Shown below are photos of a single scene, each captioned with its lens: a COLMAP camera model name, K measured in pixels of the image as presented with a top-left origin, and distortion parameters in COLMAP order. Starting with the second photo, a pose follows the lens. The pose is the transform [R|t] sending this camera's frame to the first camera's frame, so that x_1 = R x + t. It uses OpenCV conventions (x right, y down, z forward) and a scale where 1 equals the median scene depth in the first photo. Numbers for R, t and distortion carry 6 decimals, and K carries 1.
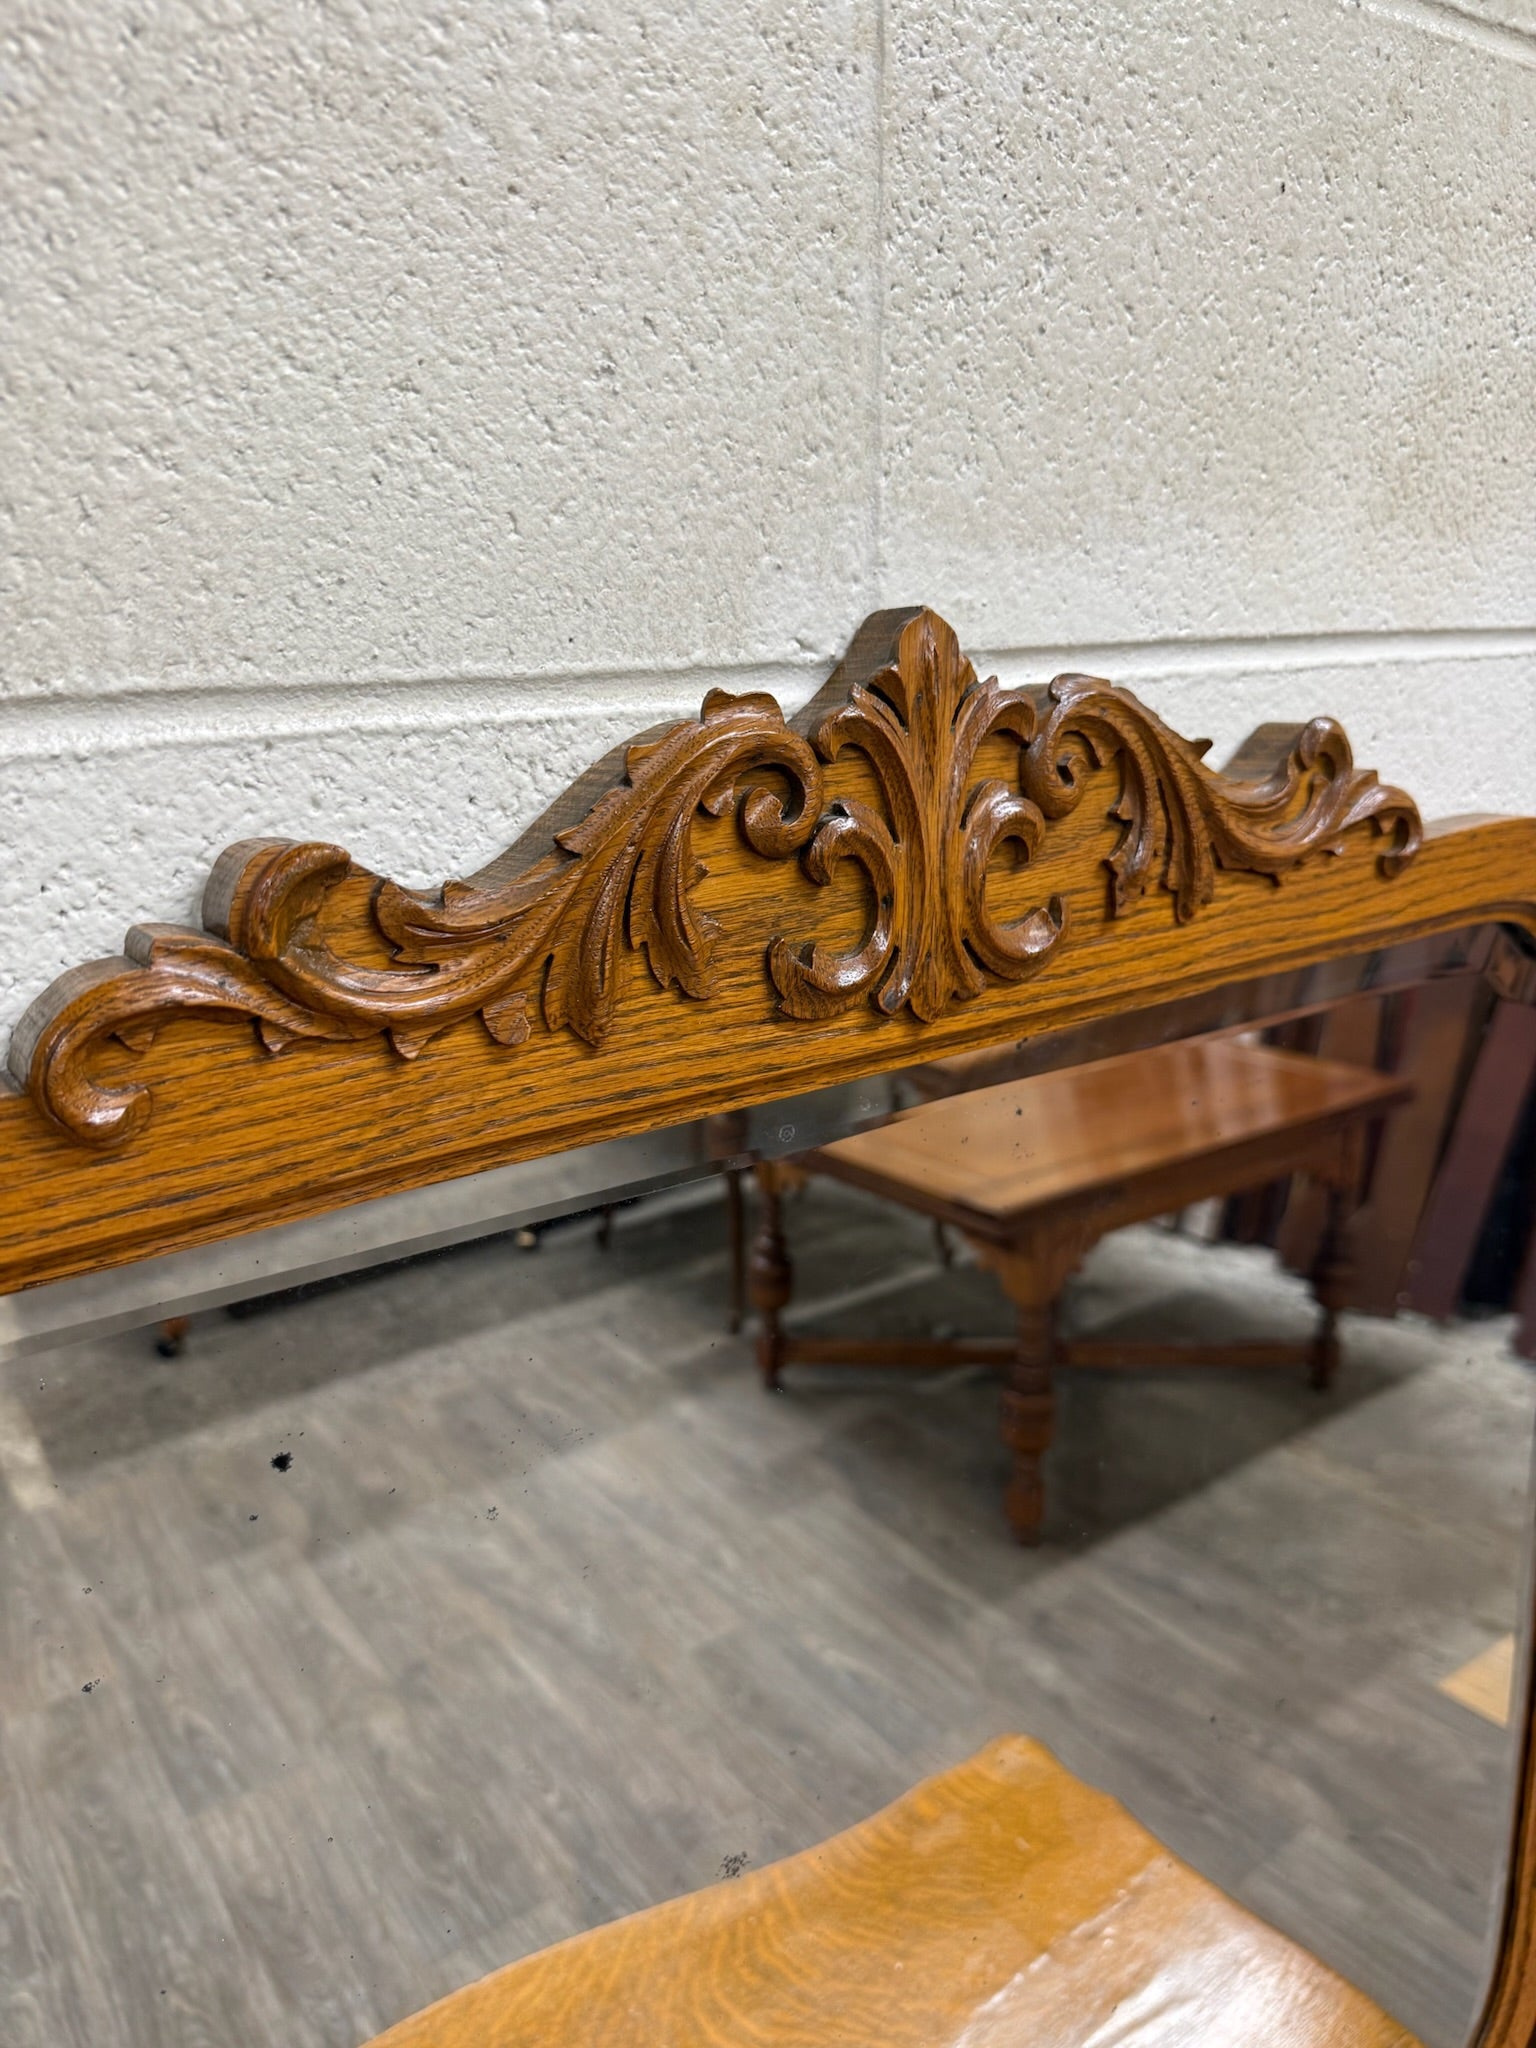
lens RADIAL K [[1472.9, 0, 748.5], [0, 1472.9, 964.1], [0, 0, 1]] dist [0.005691, -0.022851]
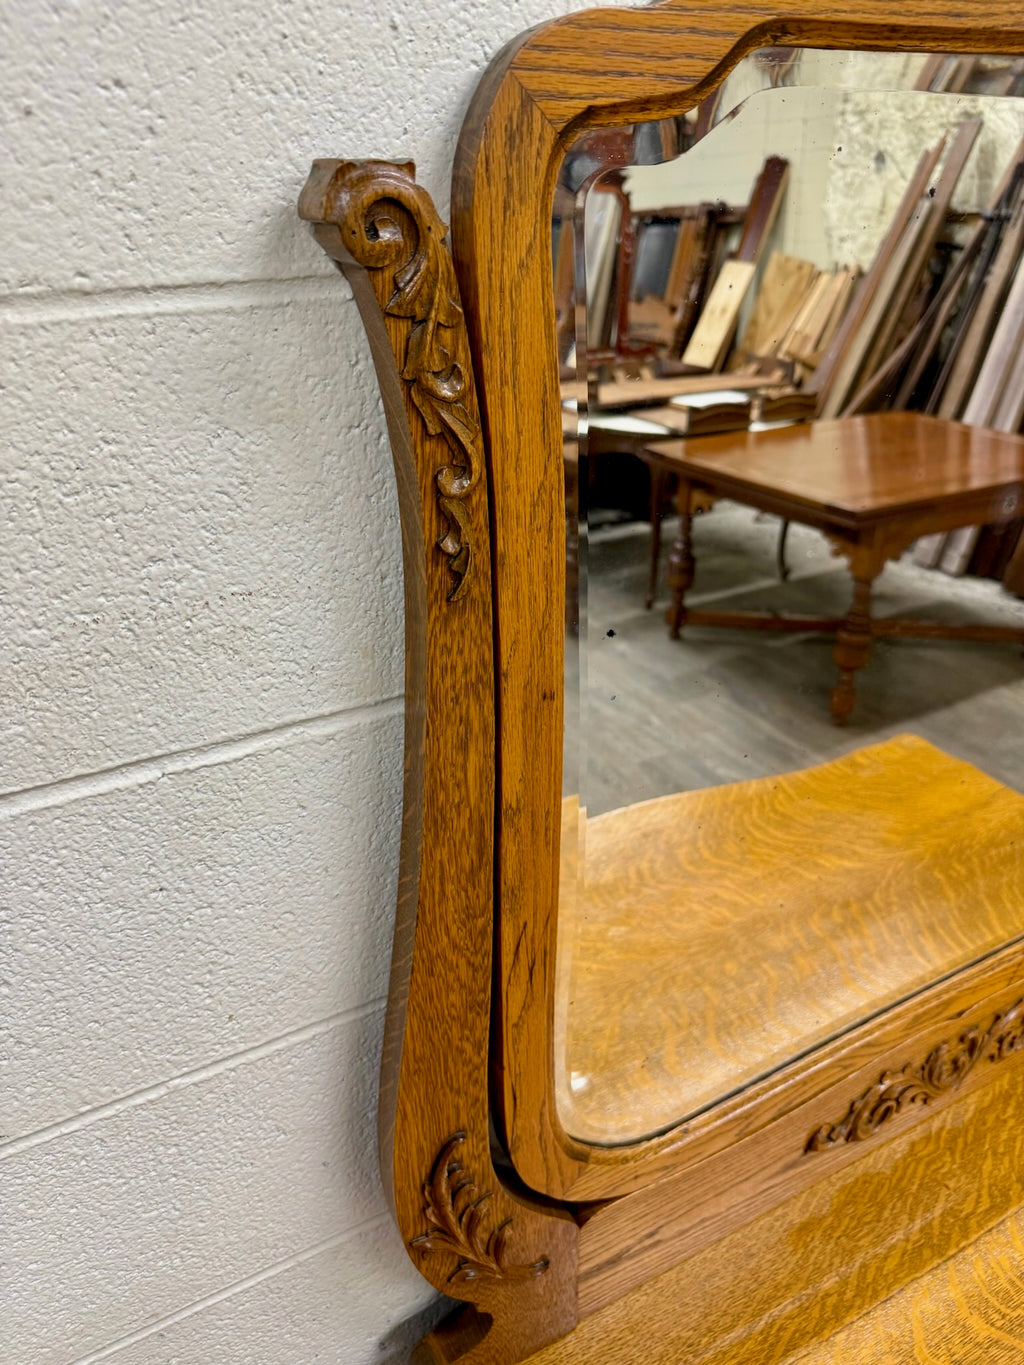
lens RADIAL K [[981.7, 0, 500.1], [0, 981.7, 681.7], [0, 0, 1]] dist [0.005691, -0.022851]
pose [[0.994004, 0.063377, -0.089106, -0.530061], [-0.038750, 0.966182, 0.254933, 0.474012], [0.102250, -0.249951, 0.962844, -0.459383]]
